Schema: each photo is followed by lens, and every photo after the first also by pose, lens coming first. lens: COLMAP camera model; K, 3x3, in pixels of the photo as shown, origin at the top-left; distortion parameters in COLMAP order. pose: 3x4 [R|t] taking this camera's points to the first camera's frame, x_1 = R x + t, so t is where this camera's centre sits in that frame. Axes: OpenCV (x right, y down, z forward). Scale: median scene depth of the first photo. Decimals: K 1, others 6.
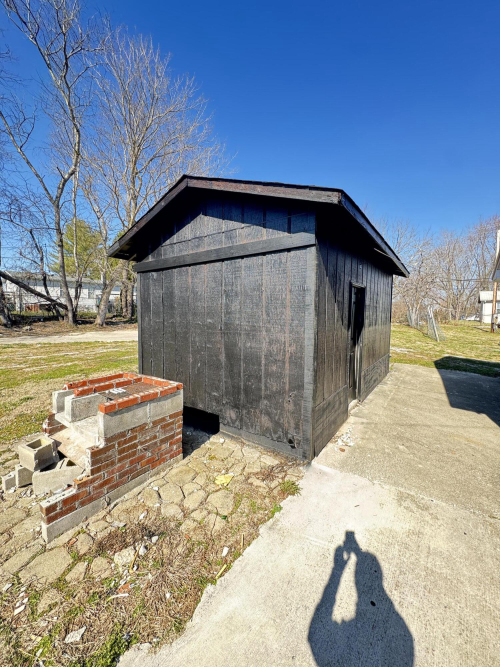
lens RADIAL K [[268.1, 0, 249.4], [0, 268.1, 331.5], [0, 0, 1]] dist [-0.001455, -0.000135]
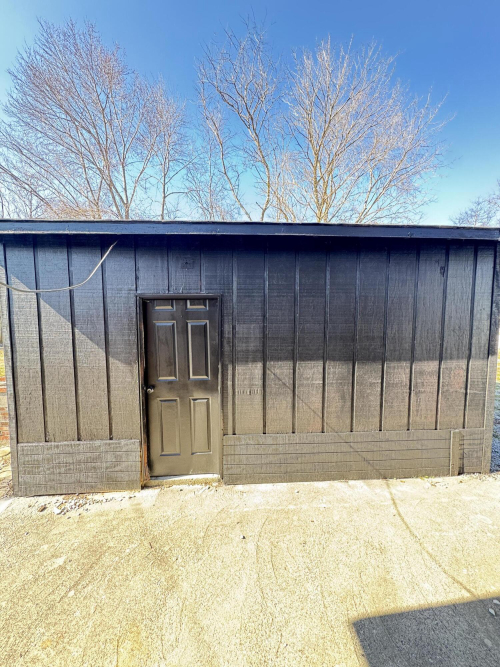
lens RADIAL K [[268.1, 0, 249.8], [0, 268.1, 333.8], [0, 0, 1]] dist [-0.001455, -0.000135]
pose [[0.625686, 0.056368, -0.778036, 1.099616], [-0.056204, 0.998051, 0.027109, -0.116770], [0.778047, 0.026767, 0.627635, 0.794600]]
